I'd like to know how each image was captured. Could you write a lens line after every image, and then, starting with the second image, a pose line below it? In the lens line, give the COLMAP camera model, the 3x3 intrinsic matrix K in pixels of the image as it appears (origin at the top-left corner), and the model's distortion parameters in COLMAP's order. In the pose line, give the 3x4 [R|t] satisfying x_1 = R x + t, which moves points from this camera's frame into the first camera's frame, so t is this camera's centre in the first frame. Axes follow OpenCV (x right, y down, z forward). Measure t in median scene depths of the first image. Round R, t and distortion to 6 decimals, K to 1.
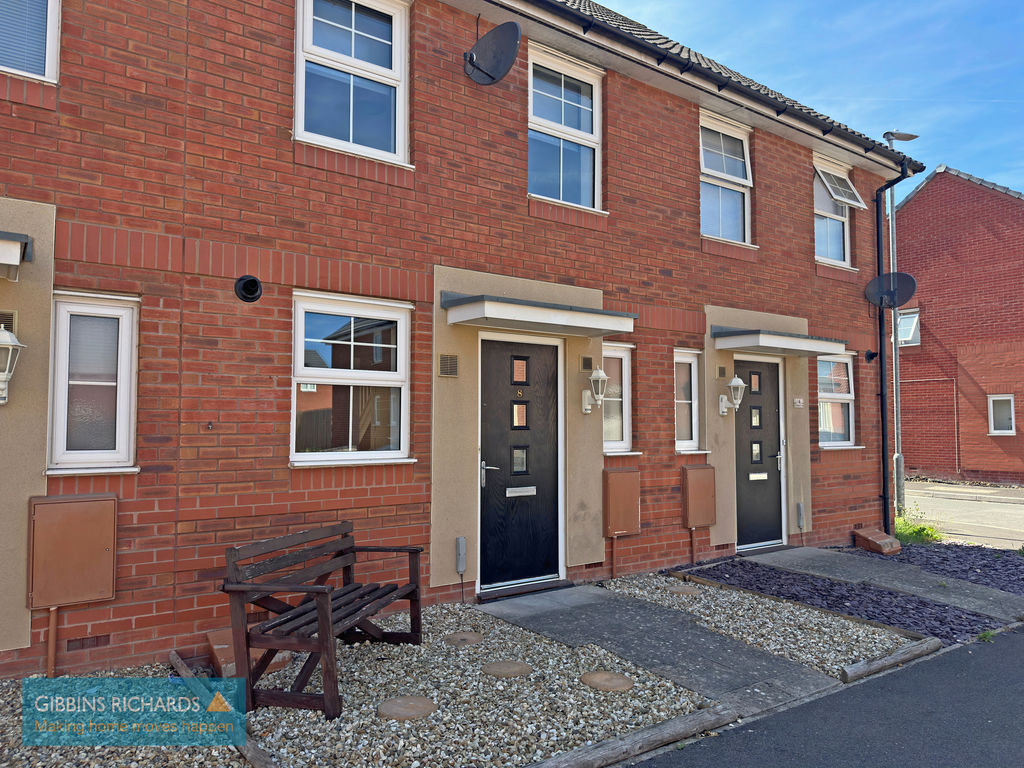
lens RADIAL K [[719.2, 0, 512.0], [0, 719.2, 384.0], [0, 0, 1]] dist [0.072017, -0.117889]
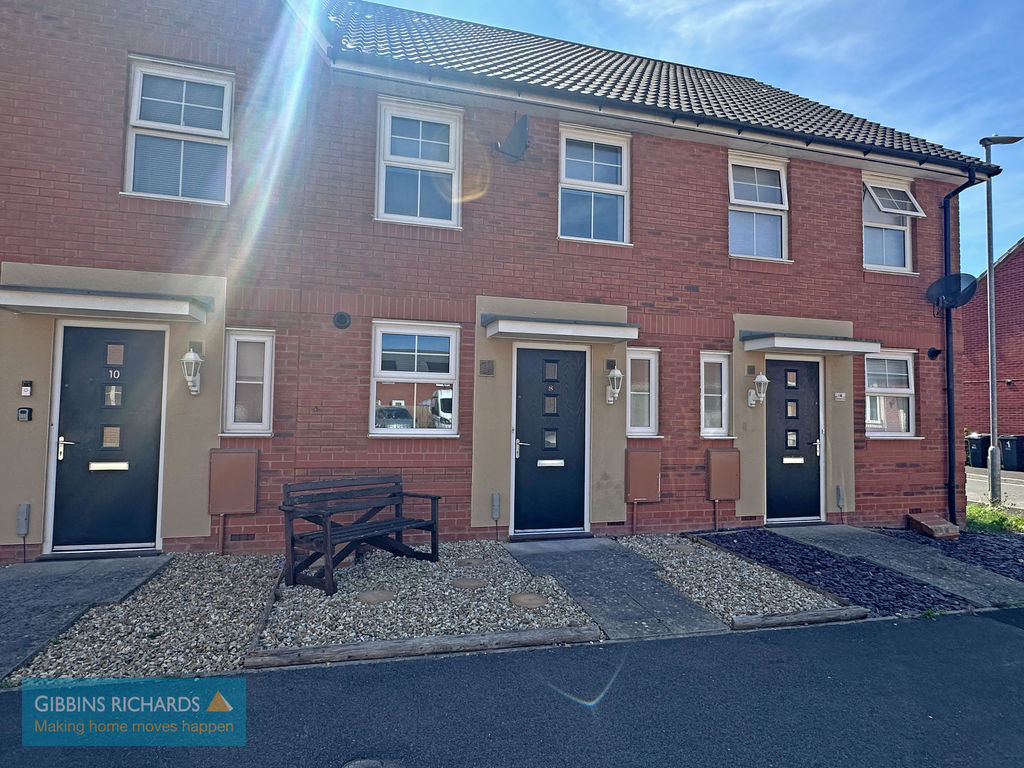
lens RADIAL K [[561.6, 0, 512.0], [0, 561.6, 384.0], [0, 0, 1]] dist [-0.024883, 0.016599]
pose [[0.932662, -0.008021, -0.360663, 0.332593], [0.007074, 0.999967, -0.003946, 0.009215], [0.360683, 0.001129, 0.932688, 0.016685]]
